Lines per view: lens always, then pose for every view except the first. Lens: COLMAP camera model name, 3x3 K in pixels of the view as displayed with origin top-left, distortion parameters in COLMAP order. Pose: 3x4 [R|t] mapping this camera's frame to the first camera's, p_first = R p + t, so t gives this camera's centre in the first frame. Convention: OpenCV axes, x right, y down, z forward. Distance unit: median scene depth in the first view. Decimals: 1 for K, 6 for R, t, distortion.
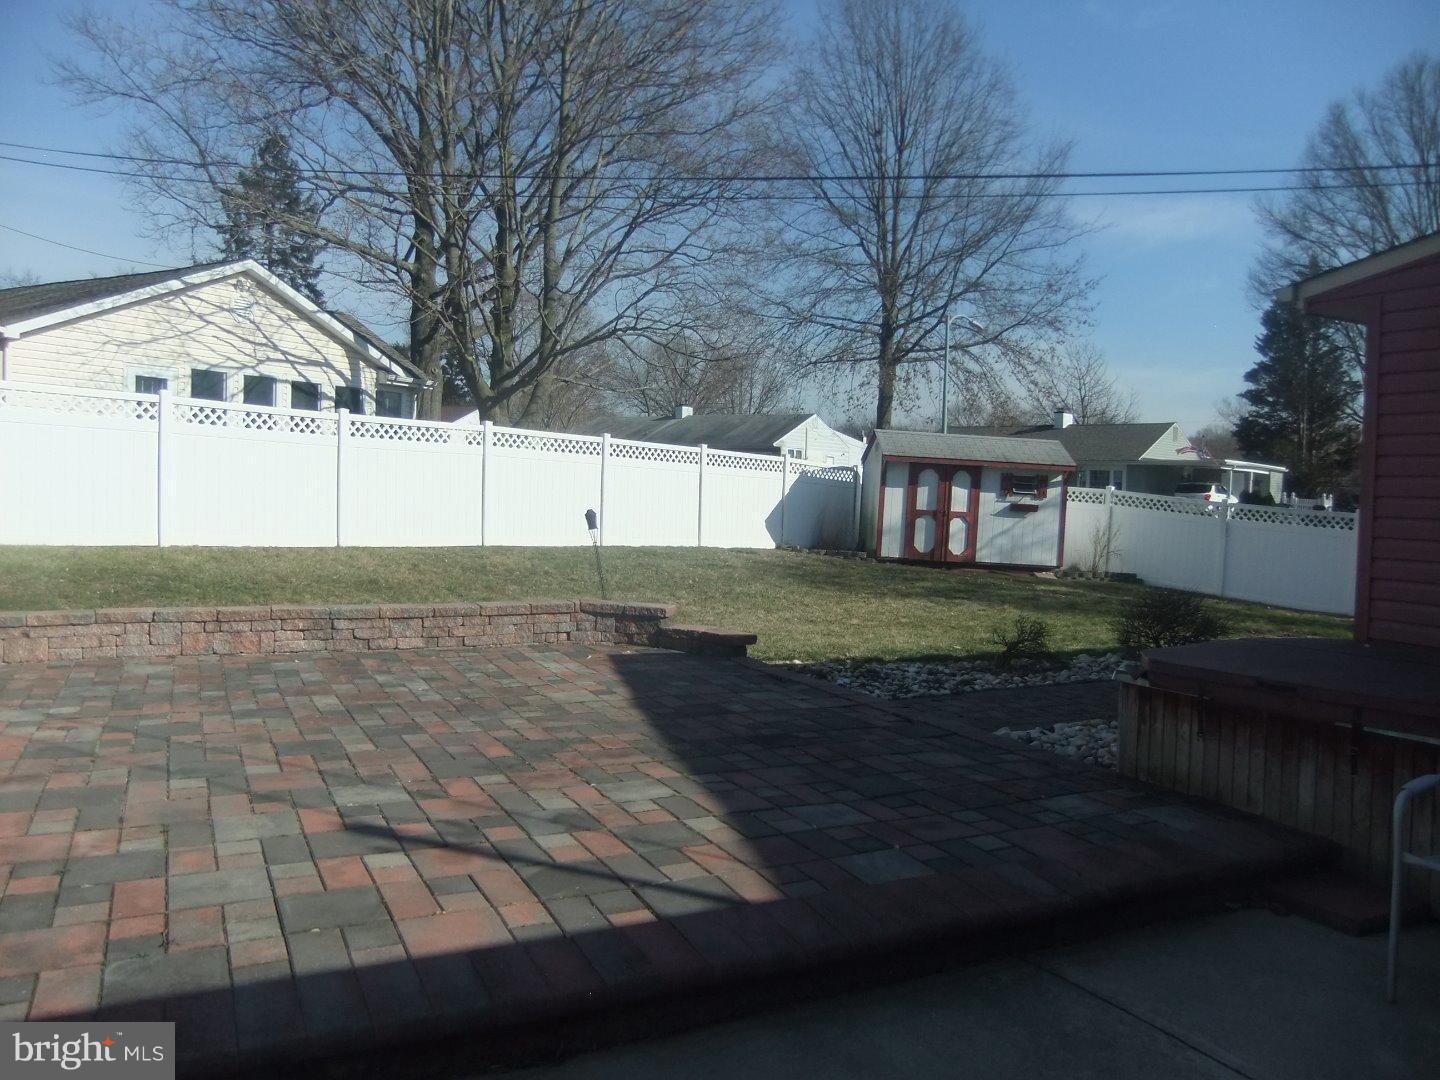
lens RADIAL K [[1102.1, 0, 718.3], [0, 1102.1, 531.5], [0, 0, 1]] dist [-0.083551, 0.086490]
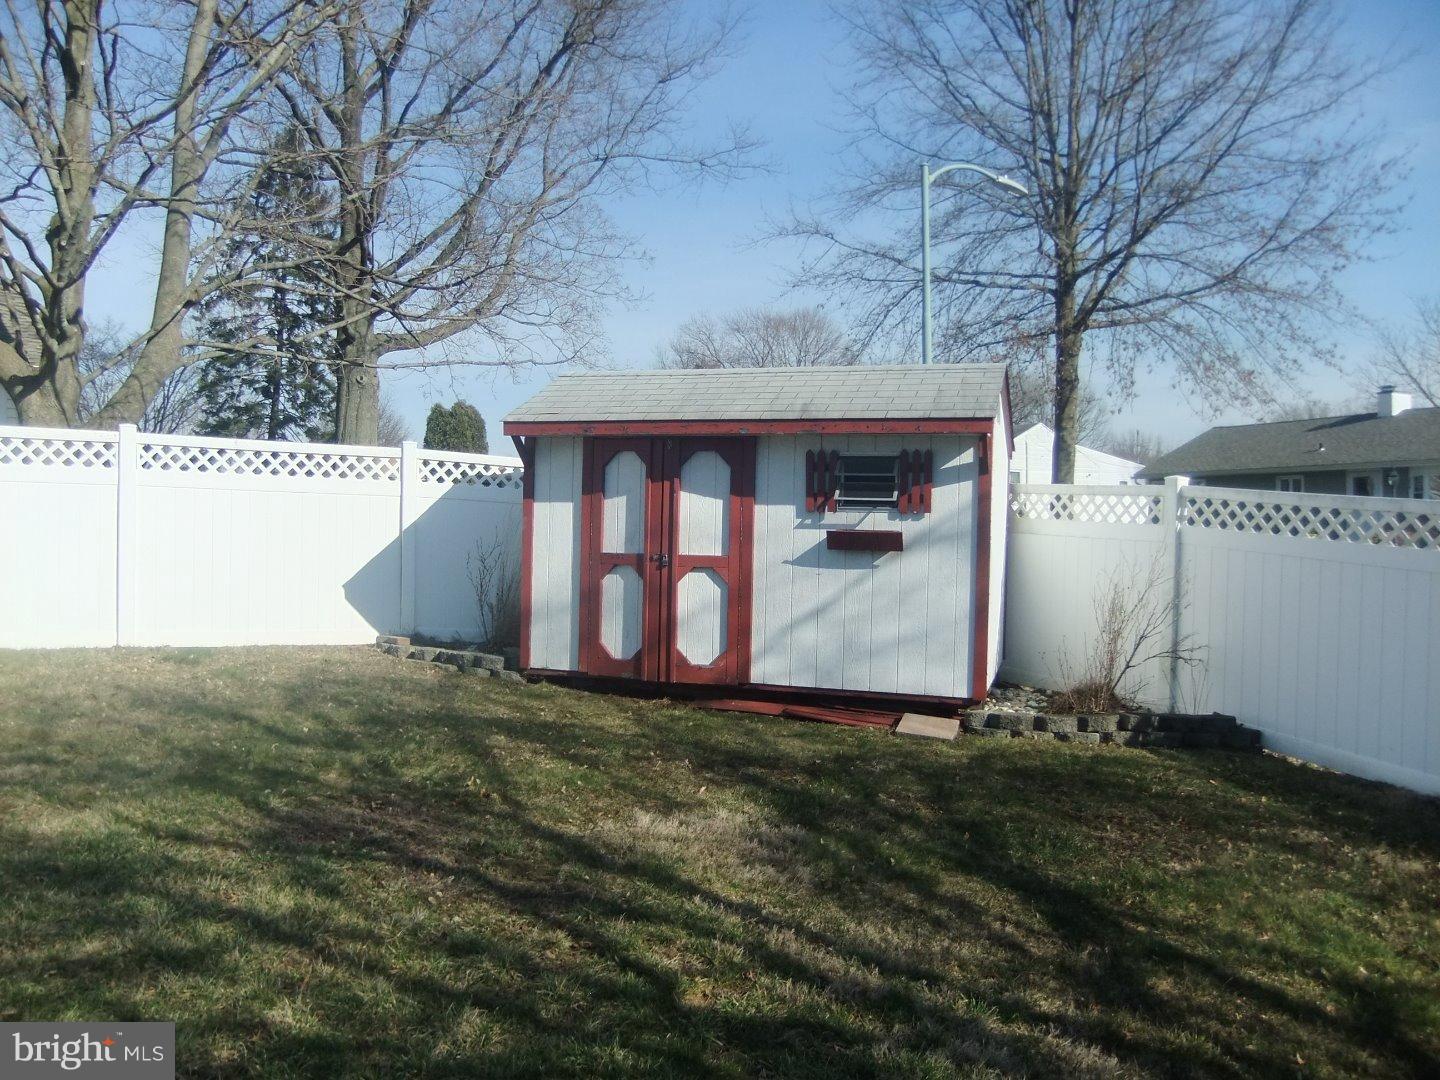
lens RADIAL K [[1102.1, 0, 718.3], [0, 1102.1, 531.5], [0, 0, 1]] dist [-0.083551, 0.086490]
pose [[0.941190, -0.030713, -0.336479, 0.356865], [0.015658, 0.998755, -0.047368, -0.008013], [0.337515, 0.039314, 0.940499, 0.630957]]
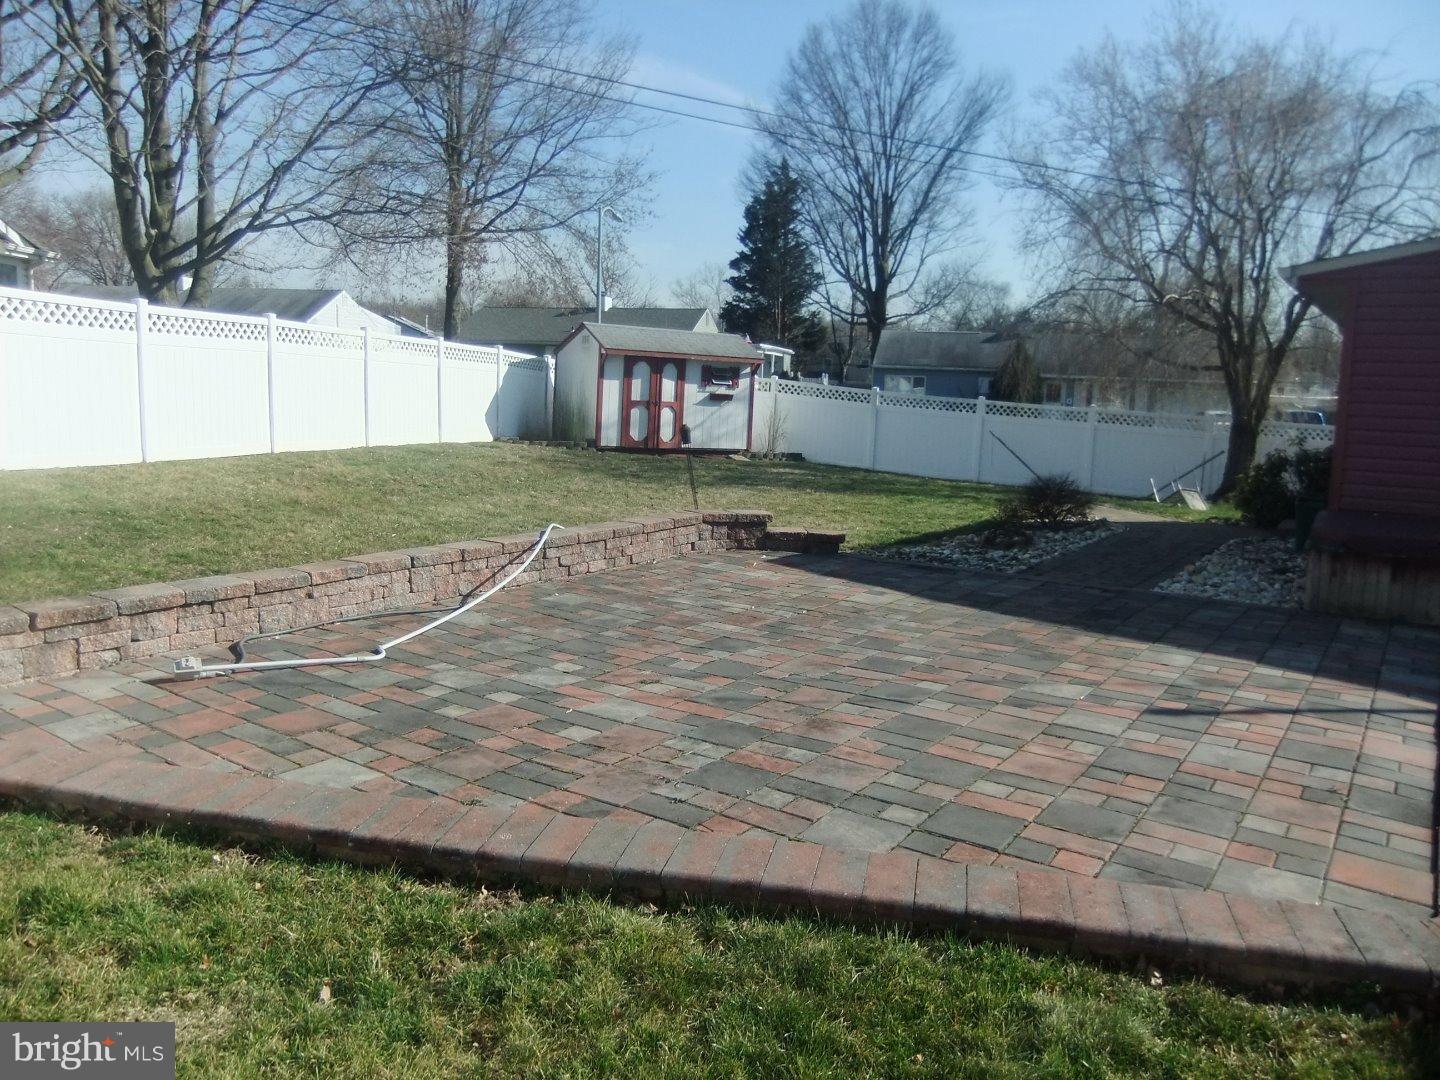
lens RADIAL K [[1102.1, 0, 718.3], [0, 1102.1, 531.5], [0, 0, 1]] dist [-0.083551, 0.086490]
pose [[0.877961, -0.070132, 0.473568, -0.254784], [0.015785, 0.992914, 0.117779, -0.017966], [-0.478472, -0.095930, 0.872847, 0.026111]]
